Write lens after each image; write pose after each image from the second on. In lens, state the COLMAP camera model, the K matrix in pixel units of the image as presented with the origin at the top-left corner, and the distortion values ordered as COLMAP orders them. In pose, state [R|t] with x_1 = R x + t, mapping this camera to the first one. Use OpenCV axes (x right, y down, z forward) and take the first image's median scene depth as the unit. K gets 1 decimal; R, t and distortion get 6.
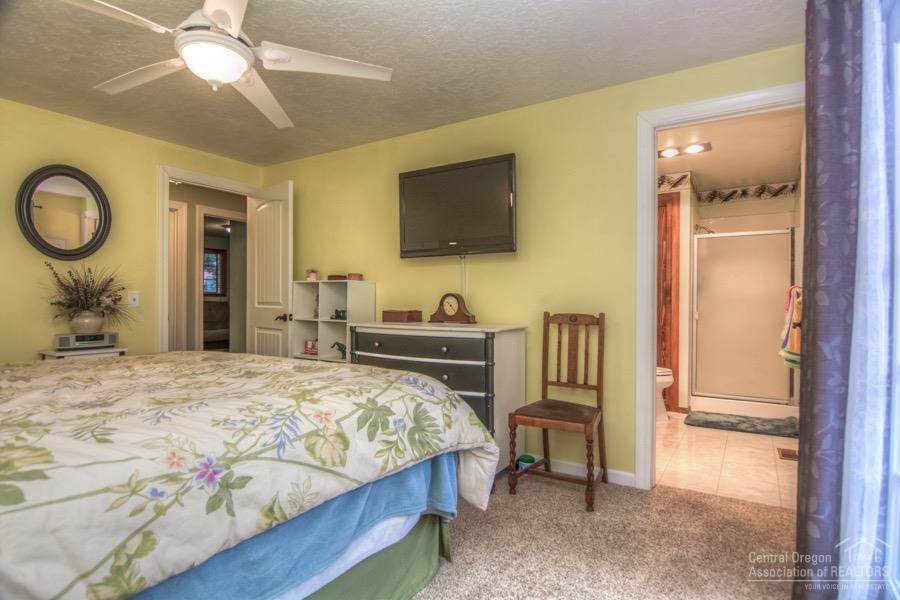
lens RADIAL K [[471.9, 0, 451.7], [0, 471.9, 299.2], [0, 0, 1]] dist [-0.007484, -0.011170]
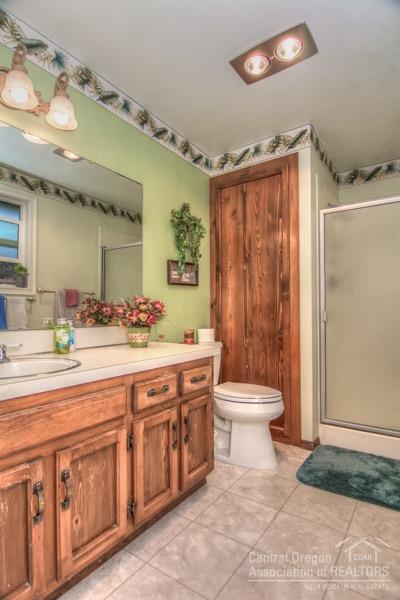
lens RADIAL K [[314.6, 0, 199.5], [0, 314.6, 305.2], [0, 0, 1]] dist [-0.007484, -0.011170]
pose [[0.999024, -0.006344, -0.043716, 0.344900], [0.004937, 0.999469, -0.032215, 0.032827], [0.043897, 0.031968, 0.998524, 0.493491]]
